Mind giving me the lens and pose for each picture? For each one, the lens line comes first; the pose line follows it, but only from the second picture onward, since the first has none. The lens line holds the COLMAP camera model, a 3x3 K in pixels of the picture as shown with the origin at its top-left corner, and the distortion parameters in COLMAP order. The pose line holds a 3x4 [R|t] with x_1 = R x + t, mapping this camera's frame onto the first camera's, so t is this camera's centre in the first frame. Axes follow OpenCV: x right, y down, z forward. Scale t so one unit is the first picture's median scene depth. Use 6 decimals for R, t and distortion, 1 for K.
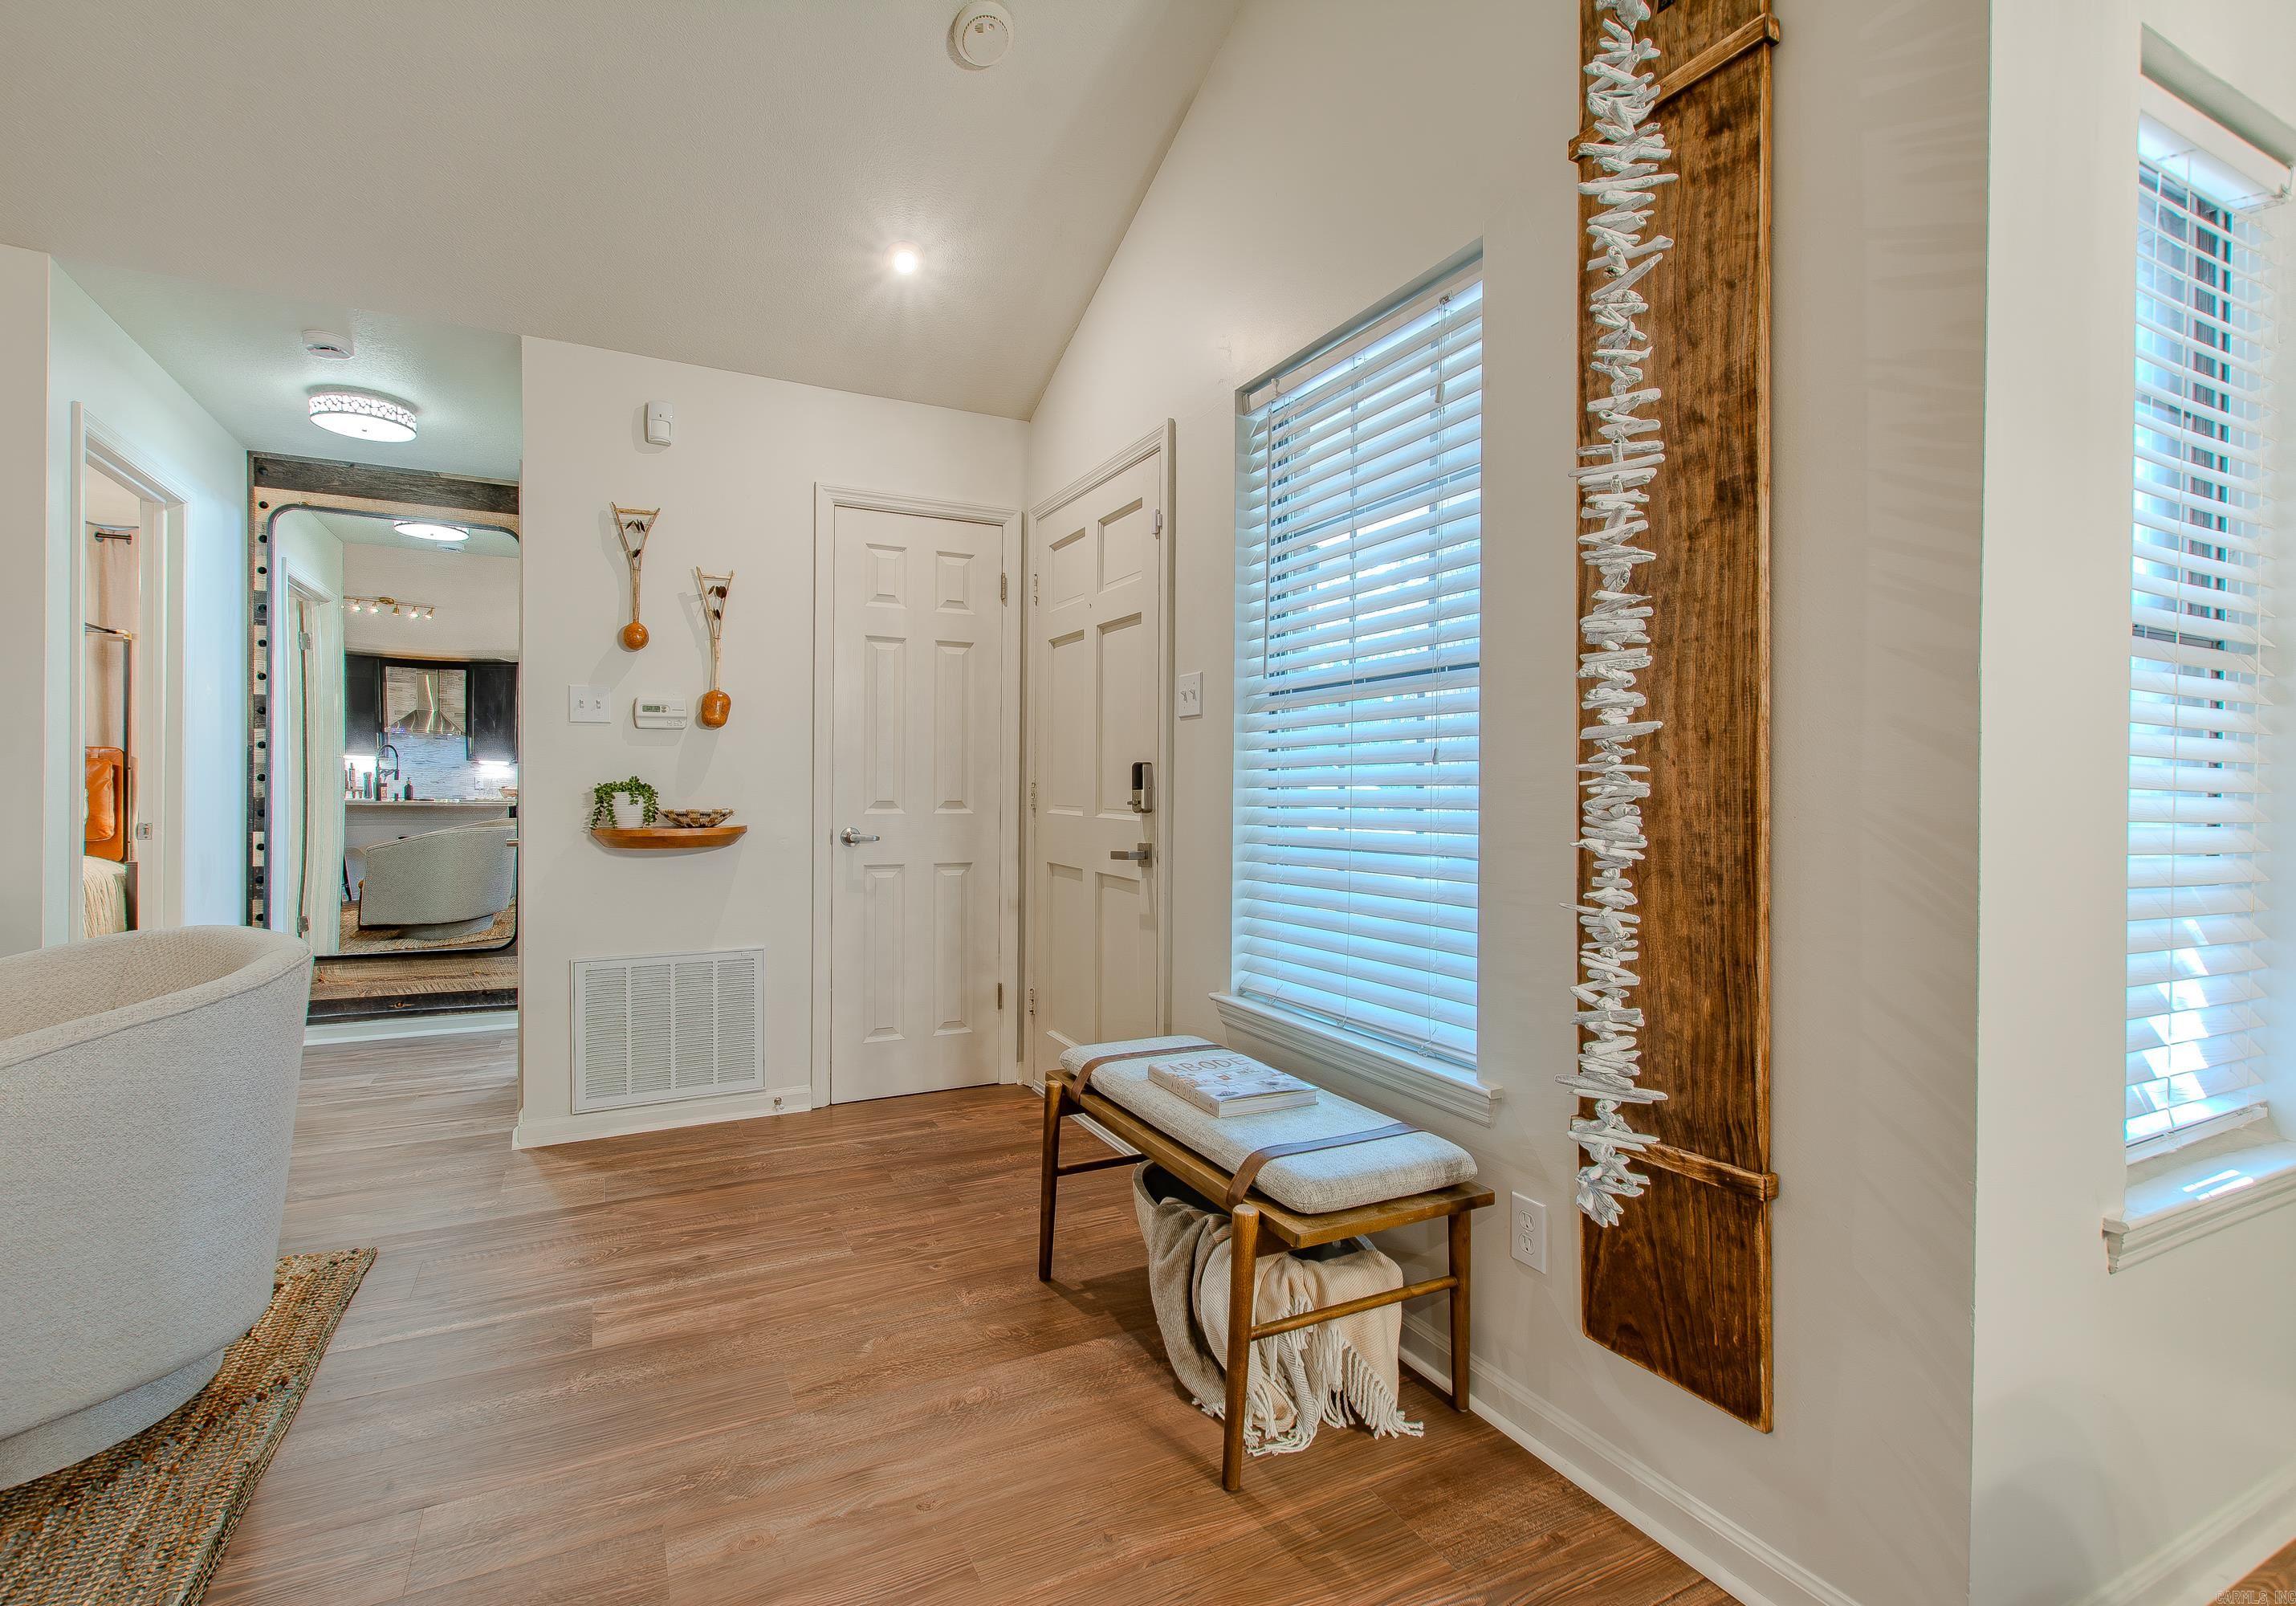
lens RADIAL K [[1031.7, 0, 1104.6], [0, 1031.7, 804.3], [0, 0, 1]] dist [0.003580, -0.000405]
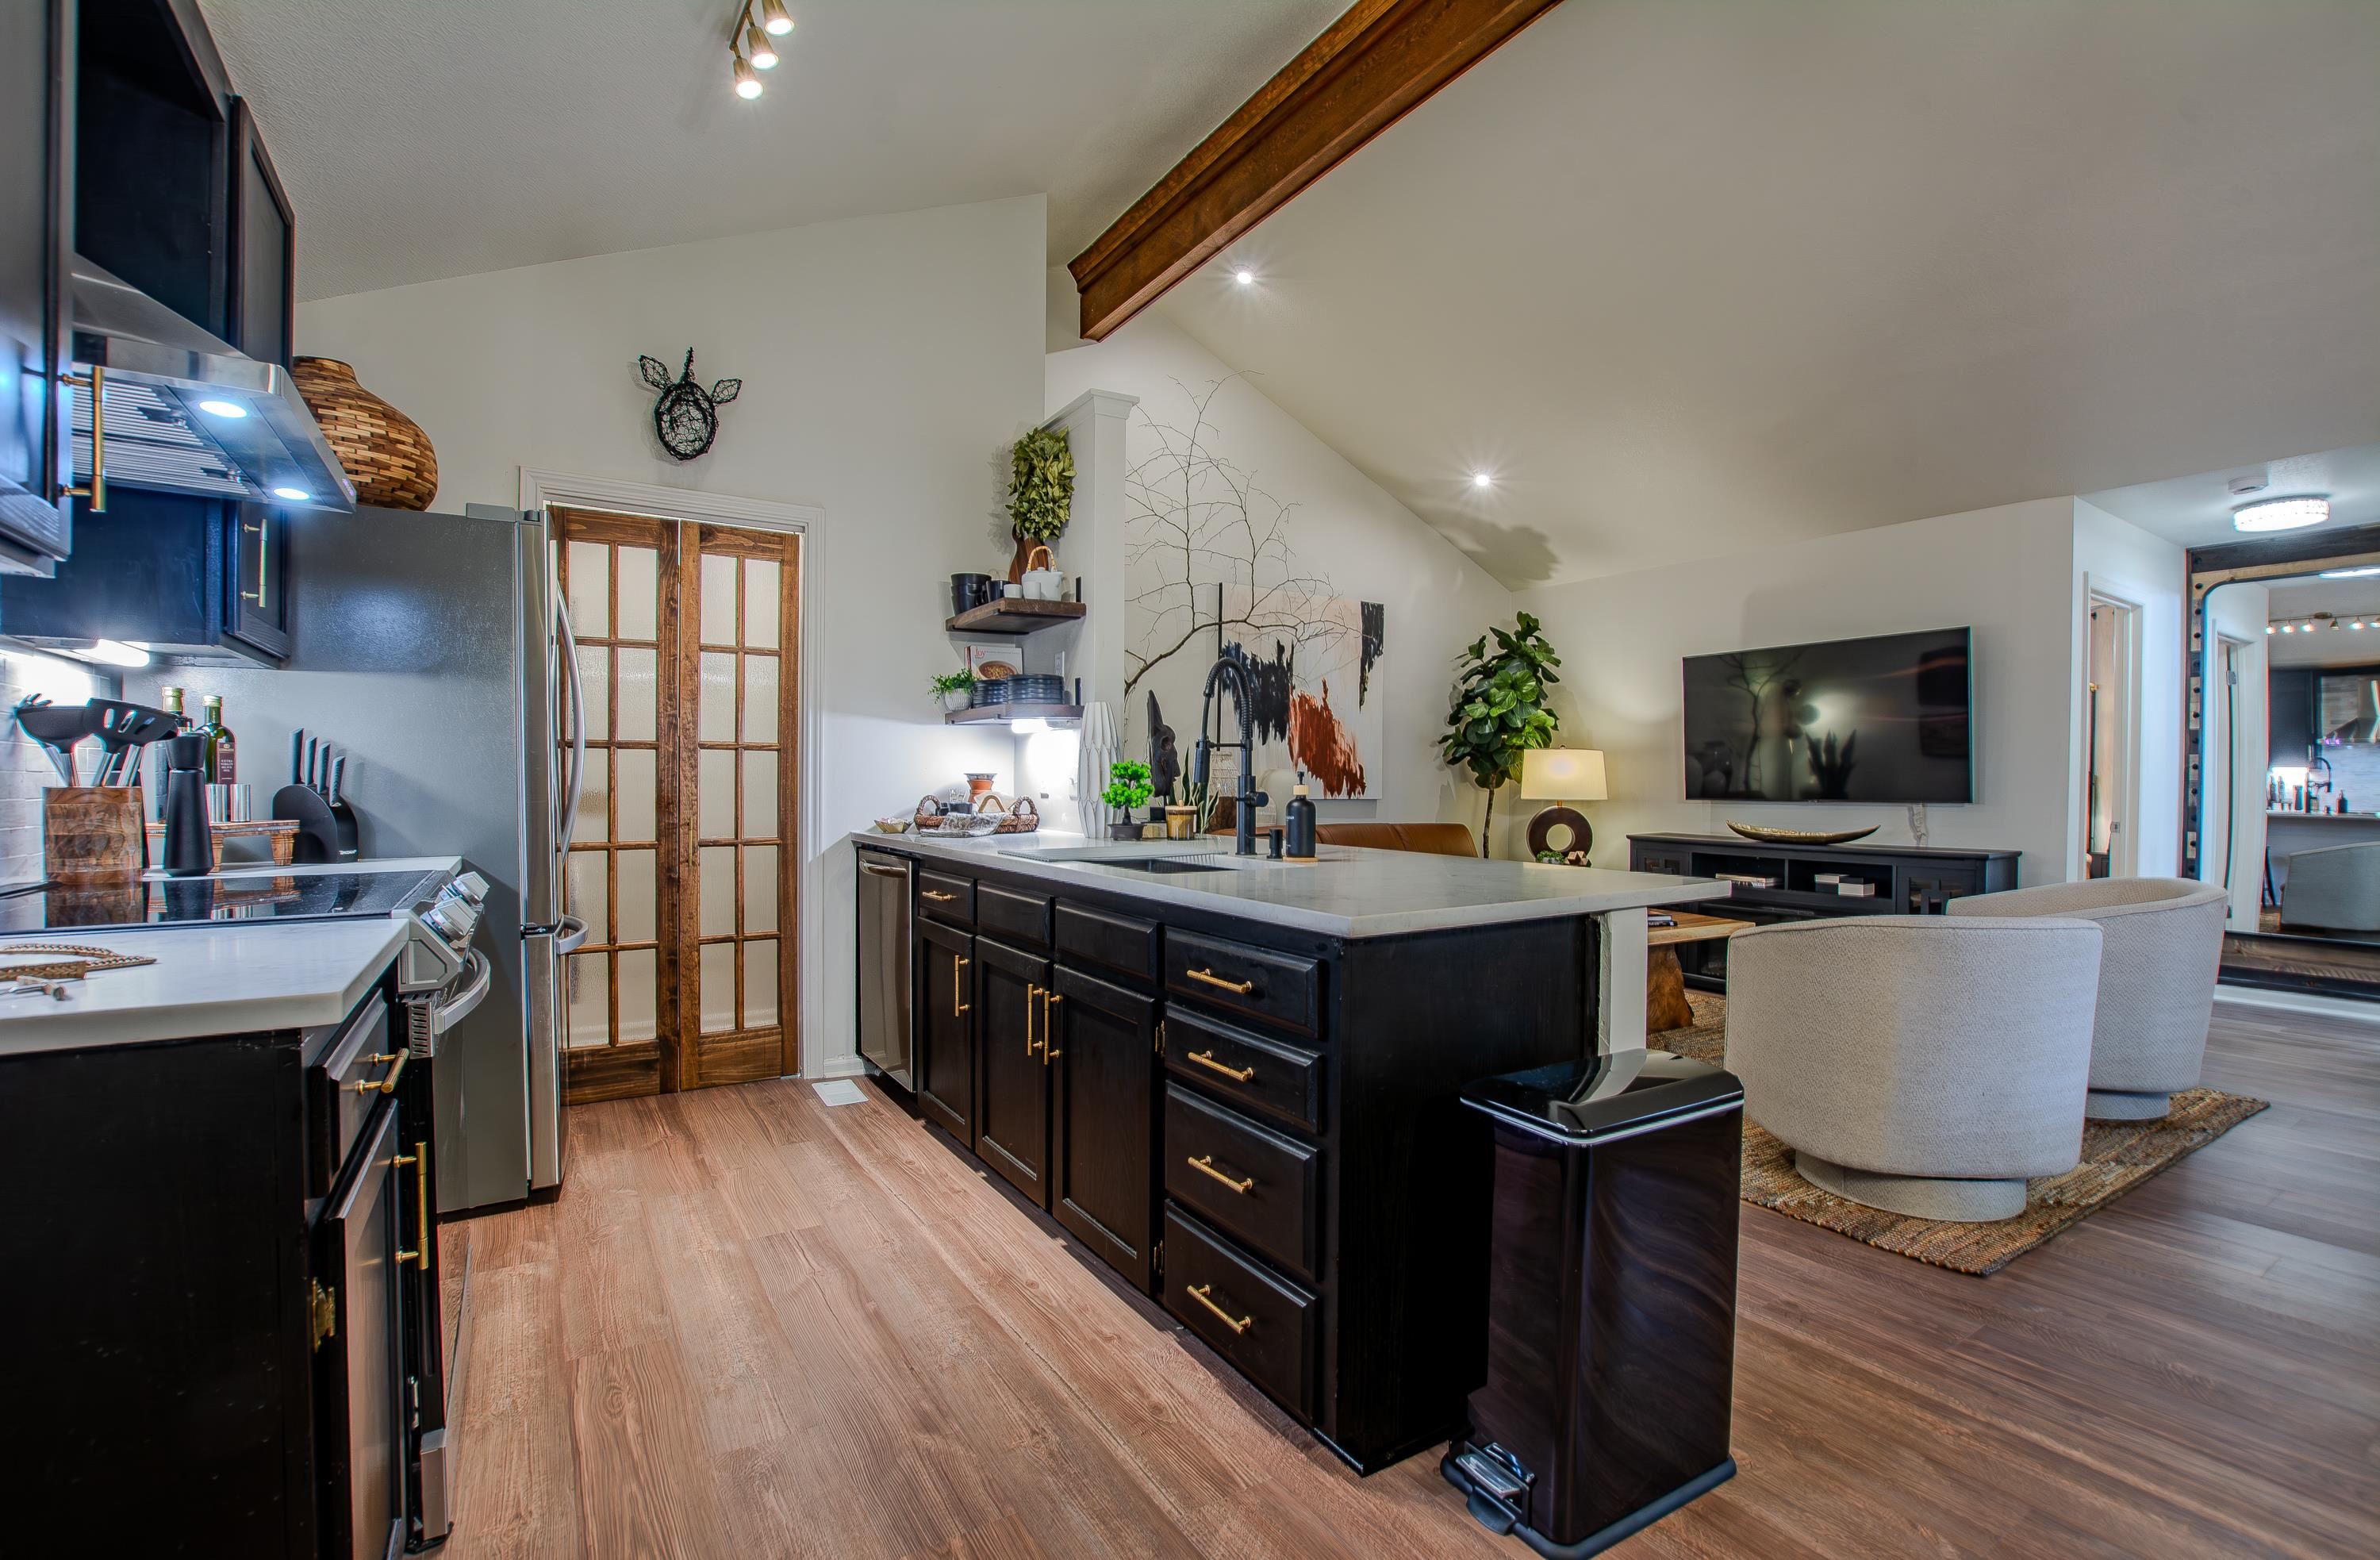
lens RADIAL K [[1052.9, 0, 1203.4], [0, 1052.9, 786.9], [0, 0, 1]] dist [-0.035783, 0.005710]
pose [[0.120852, -0.003703, -0.992664, 0.435307], [-0.024172, 0.999686, -0.006672, 0.009802], [0.992376, 0.024801, 0.120725, -0.549480]]
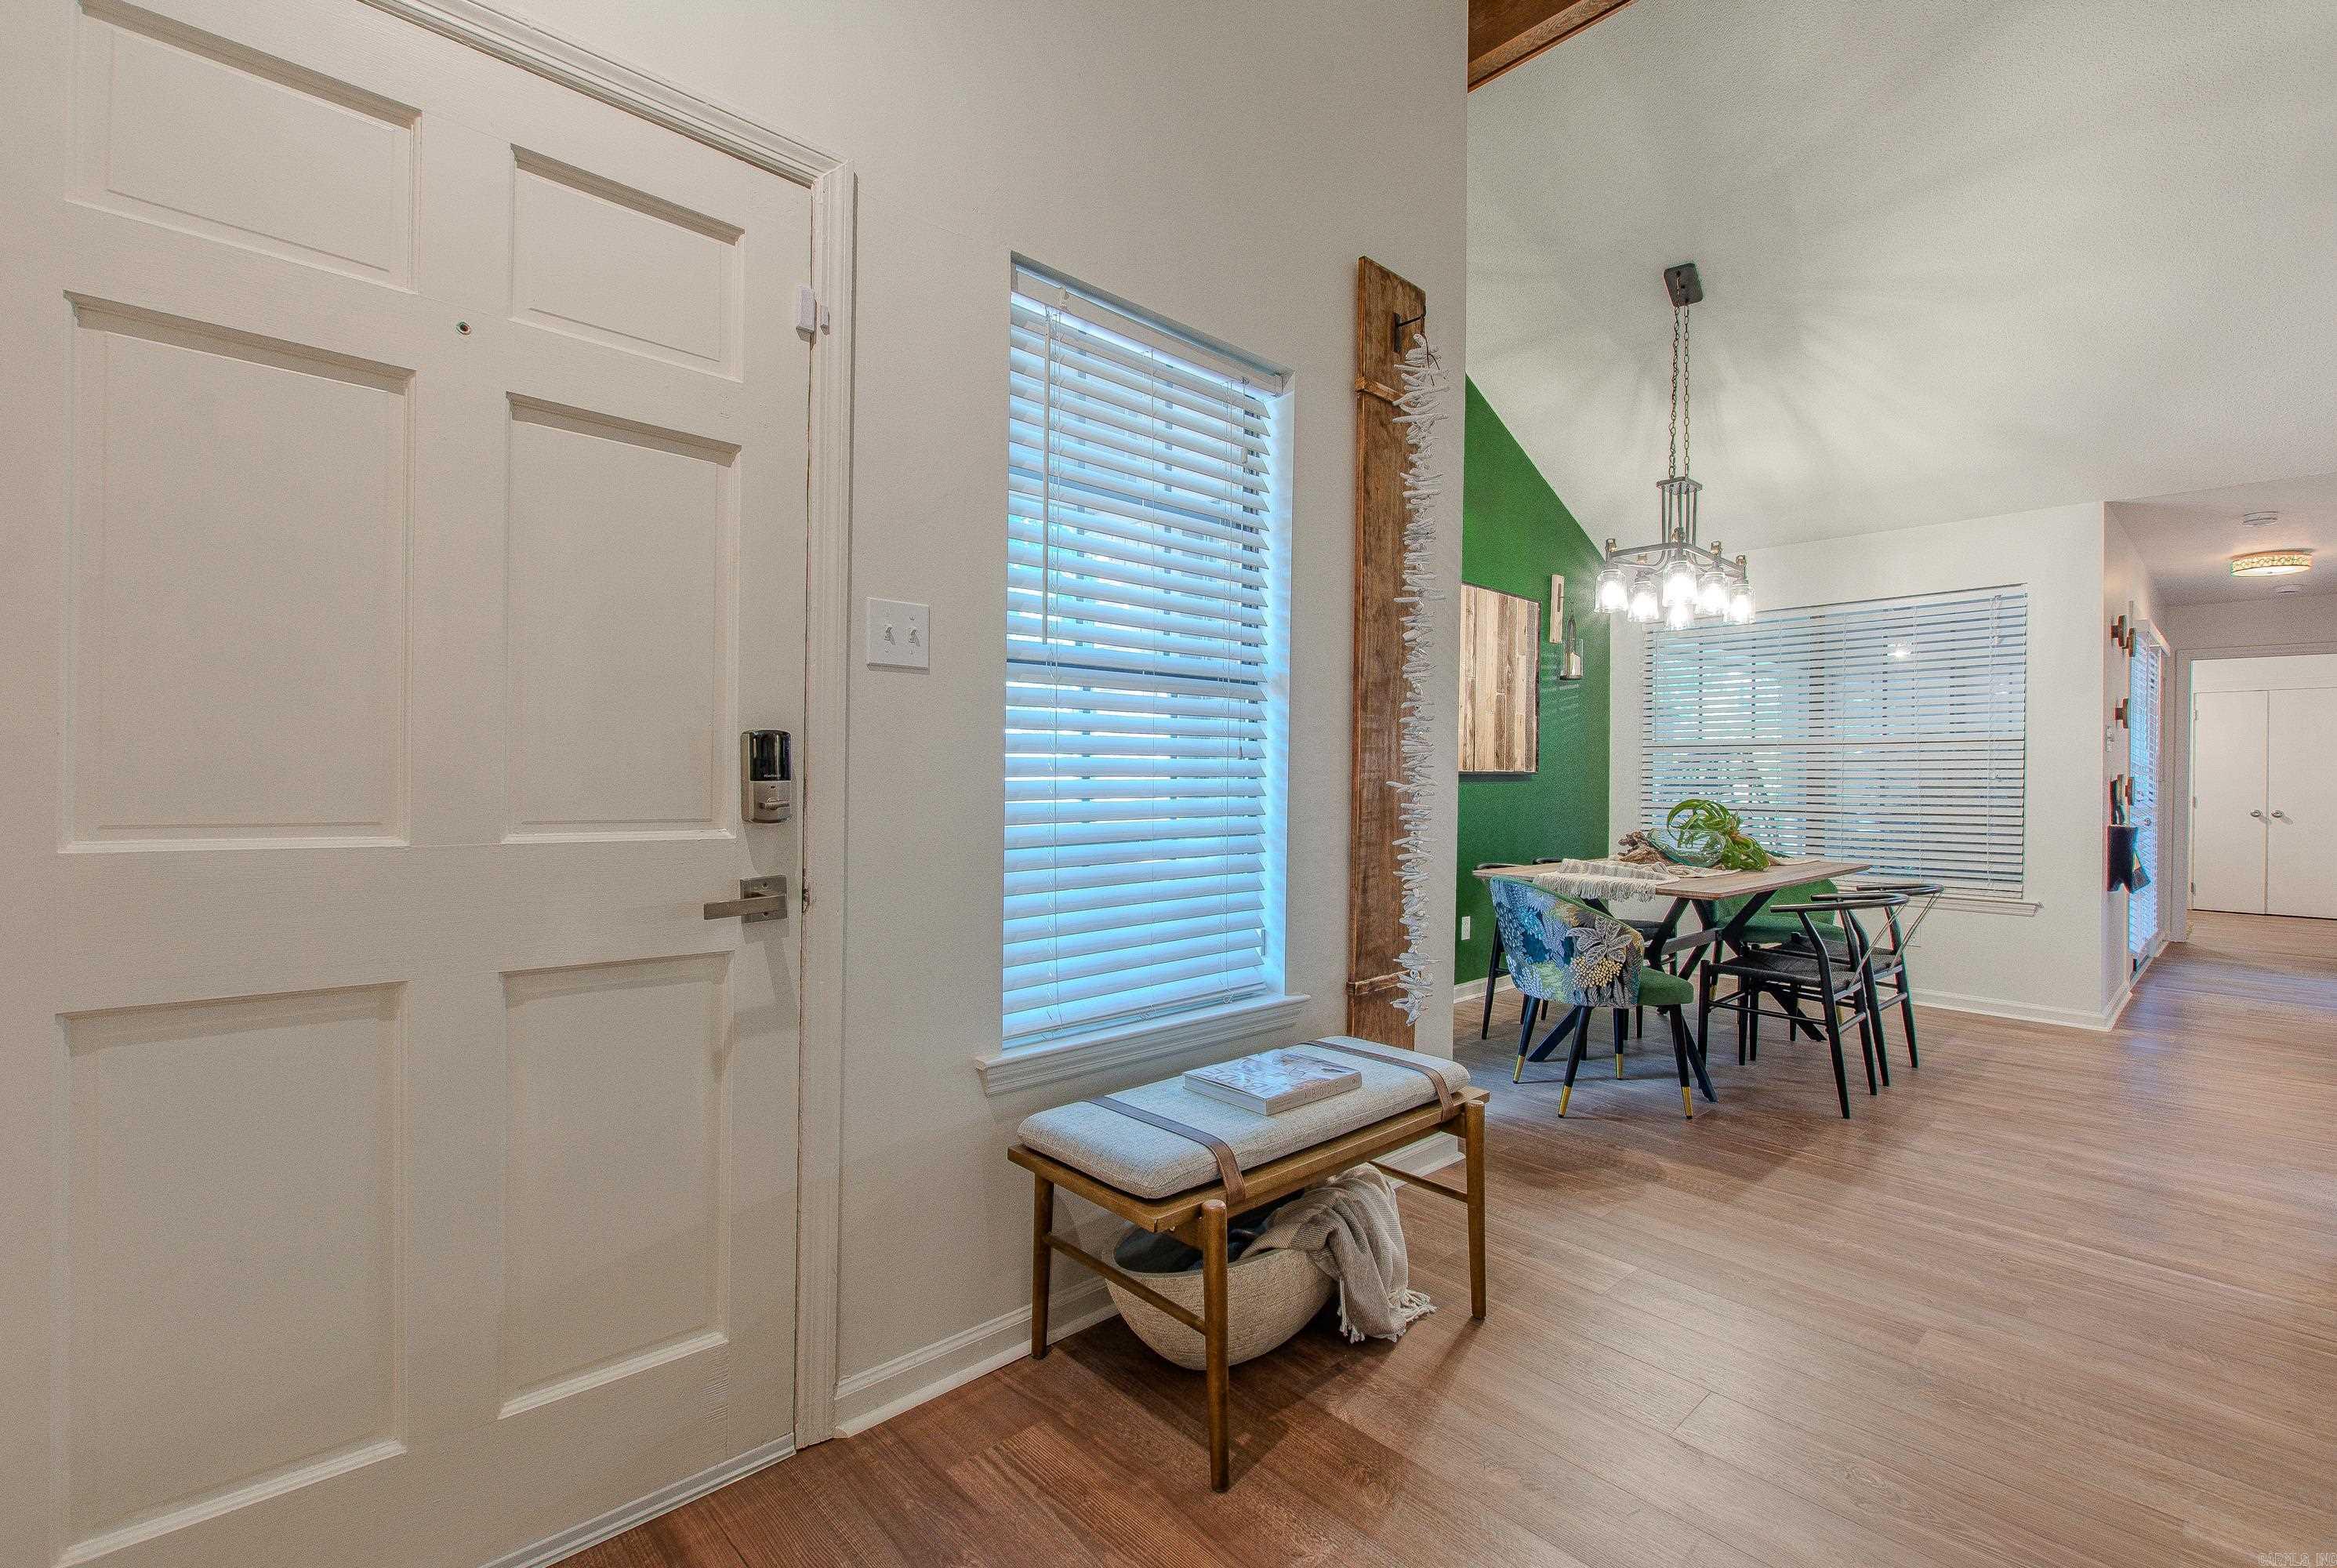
lens RADIAL K [[1021.1, 0, 1181.4], [0, 1021.1, 782.3], [0, 0, 1]] dist [0.005620, -0.003610]
pose [[-0.292942, -0.018362, 0.955954, -0.497105], [0.000182, 0.999814, 0.019260, -0.021852], [-0.956130, 0.005817, -0.292884, 0.871452]]
